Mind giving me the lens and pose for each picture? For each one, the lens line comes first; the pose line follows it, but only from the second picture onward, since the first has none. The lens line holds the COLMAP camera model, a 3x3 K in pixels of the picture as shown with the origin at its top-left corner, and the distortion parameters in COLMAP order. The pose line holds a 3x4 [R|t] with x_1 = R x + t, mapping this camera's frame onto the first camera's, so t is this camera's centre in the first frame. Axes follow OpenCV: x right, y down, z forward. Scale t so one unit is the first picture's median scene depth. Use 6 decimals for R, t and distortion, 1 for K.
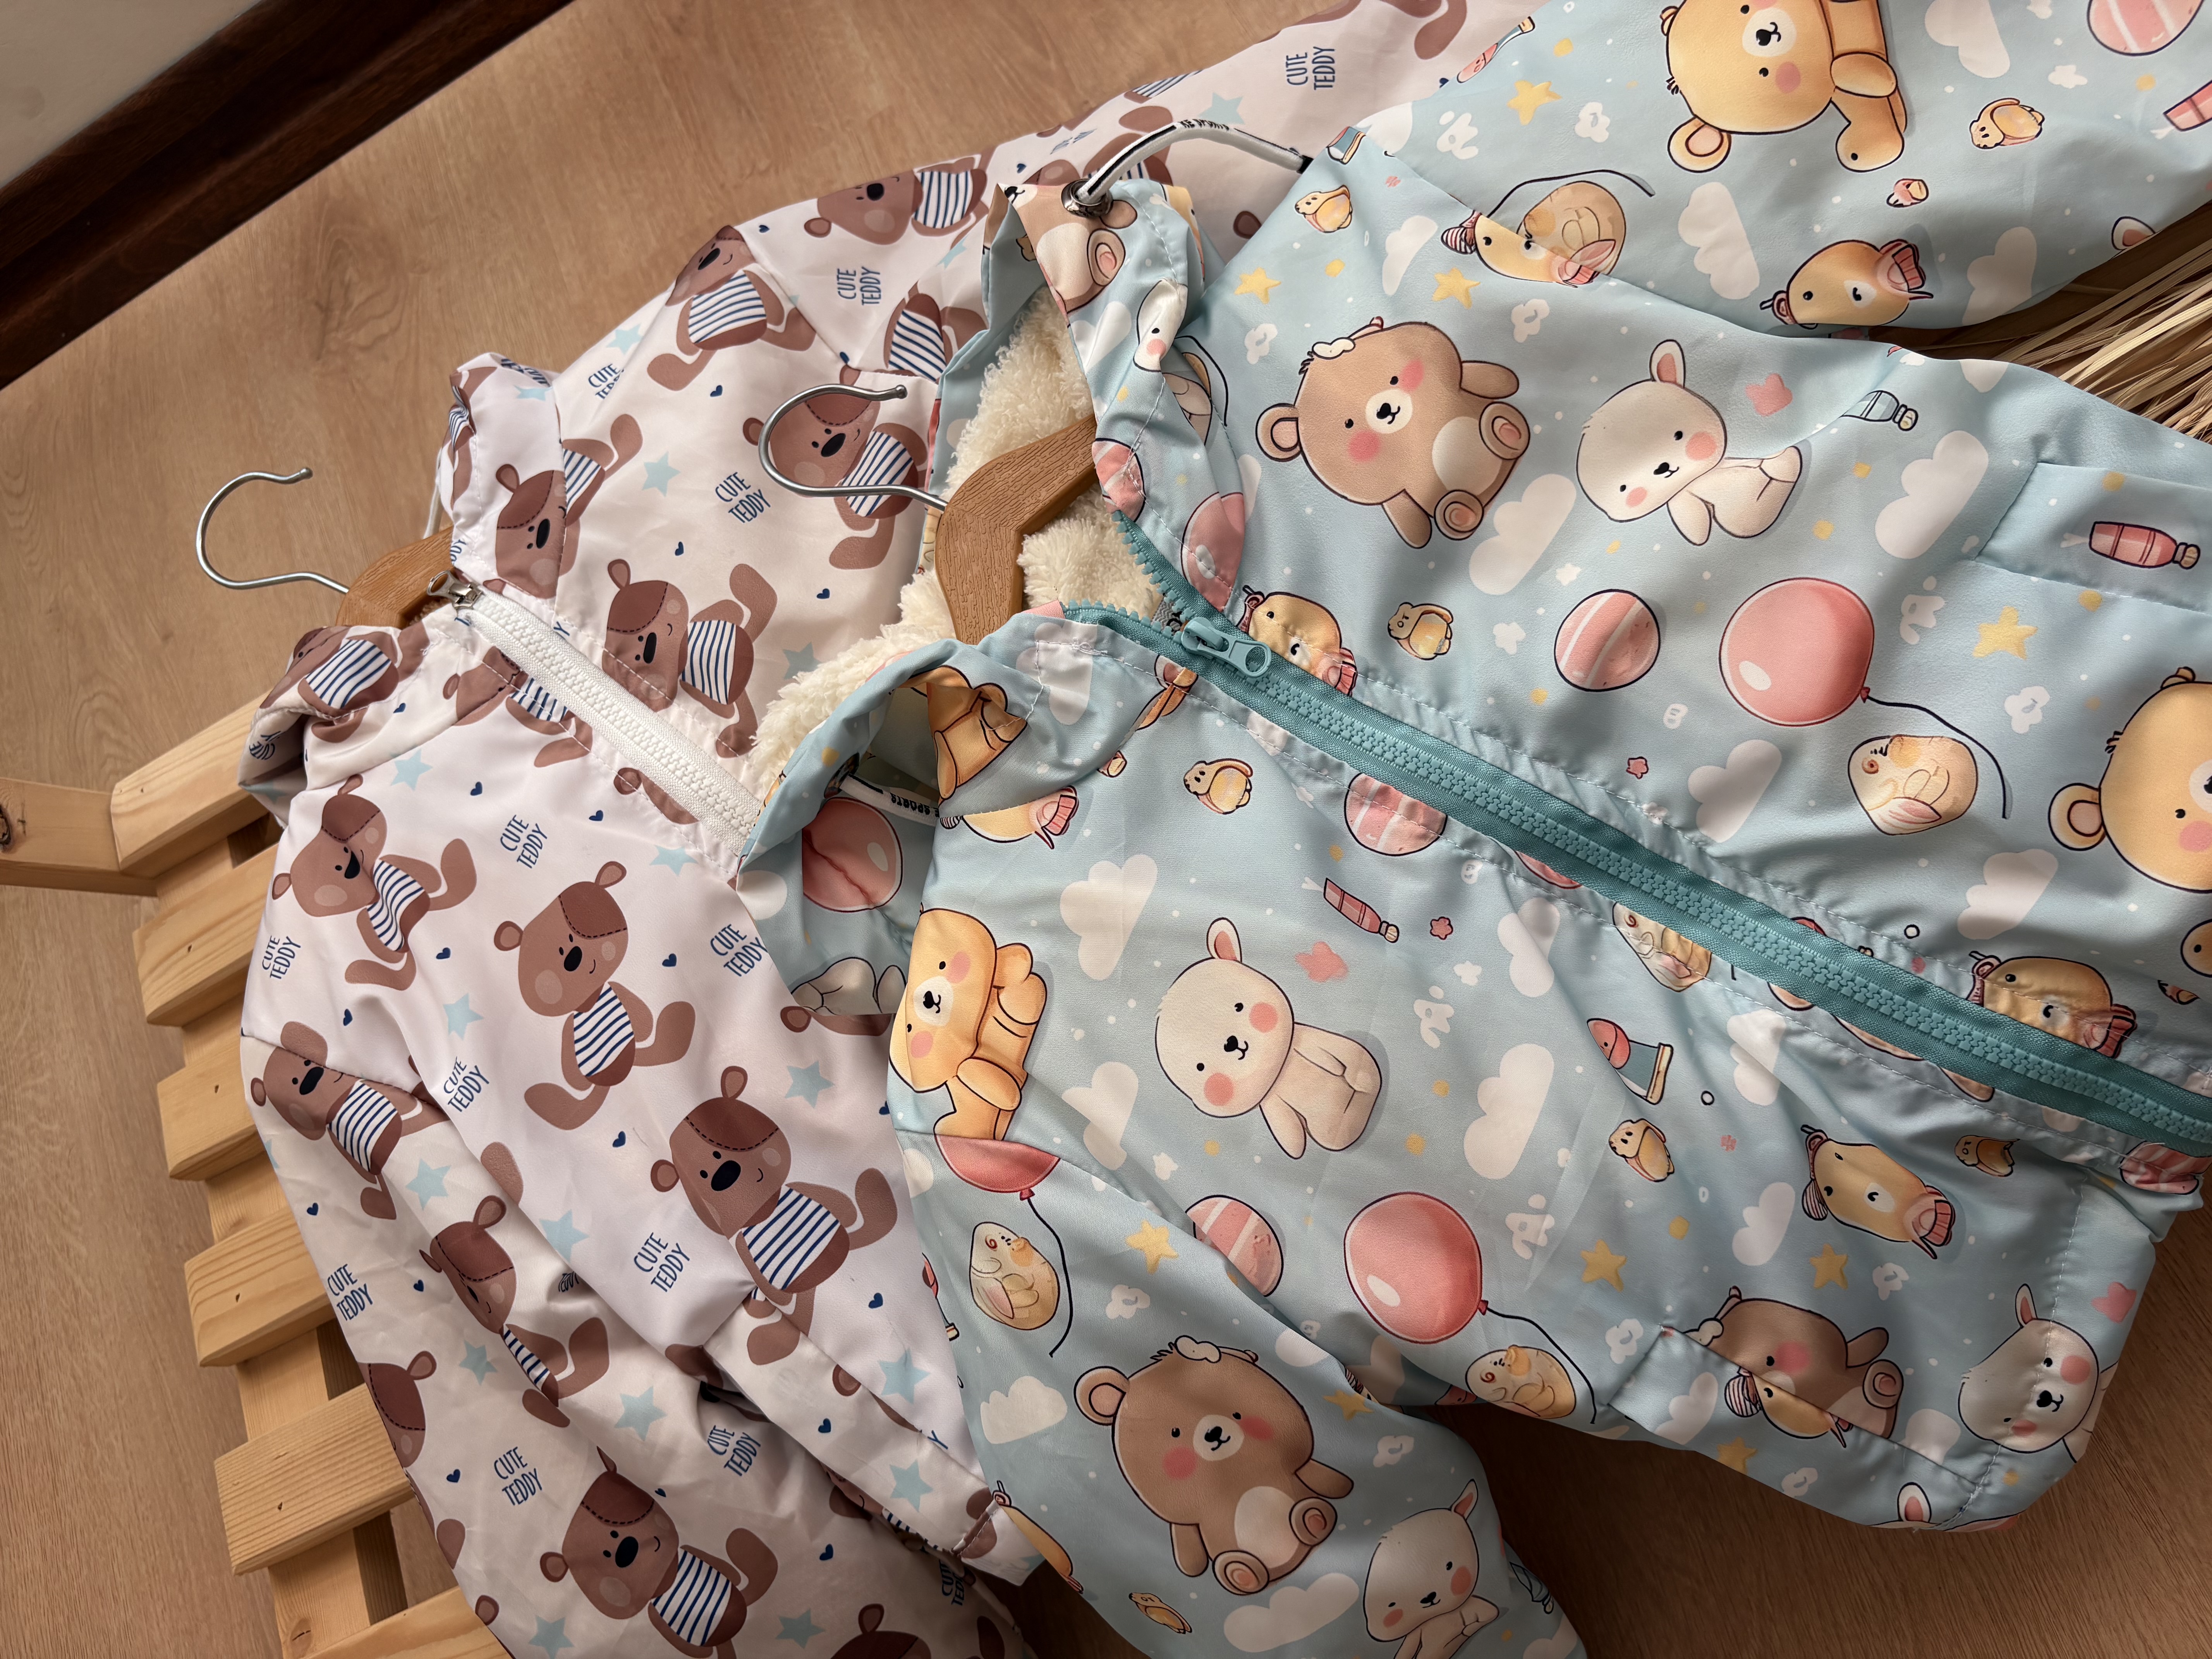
lens RADIAL K [[1761.4, 0, 1120.1], [0, 1761.4, 856.5], [0, 0, 1]] dist [0.037309, -0.057823]
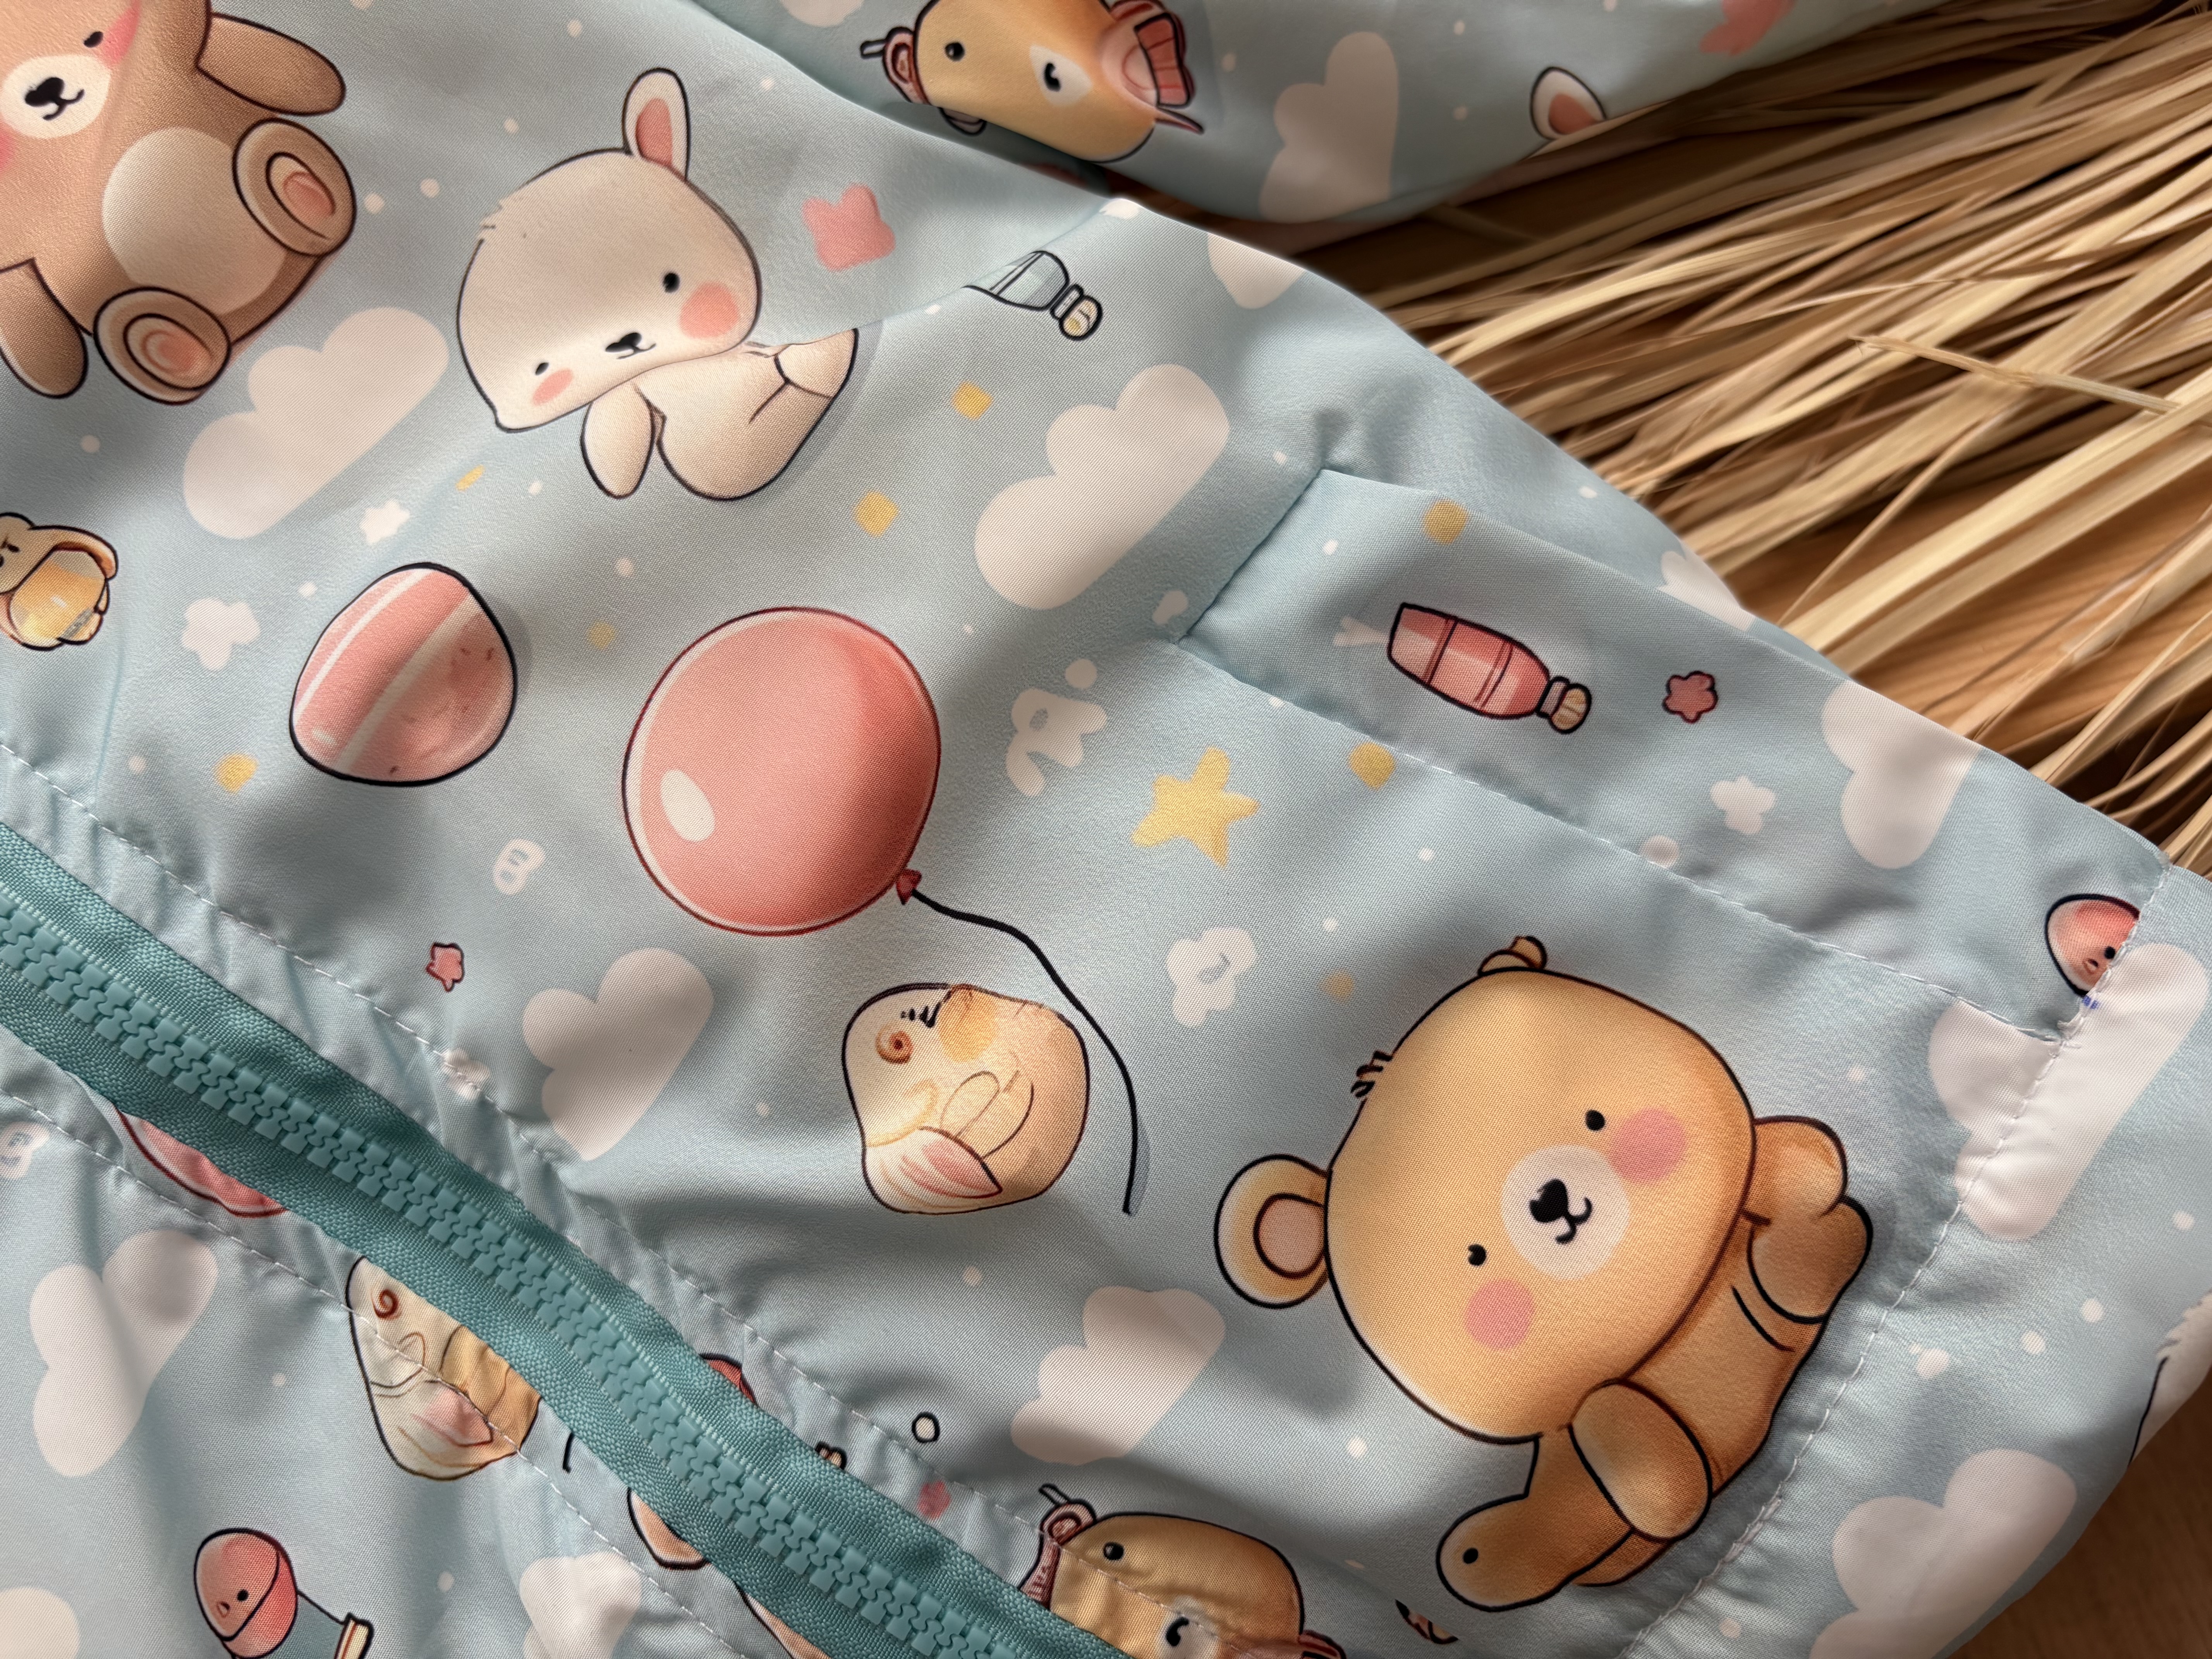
lens RADIAL K [[1761.4, 0, 1136.4], [0, 1761.4, 863.2], [0, 0, 1]] dist [0.037309, -0.057823]
pose [[0.950455, 0.158833, 0.267223, 0.335494], [-0.144946, 0.986886, -0.071045, -0.069837], [-0.275002, 0.028792, 0.961012, 0.519694]]
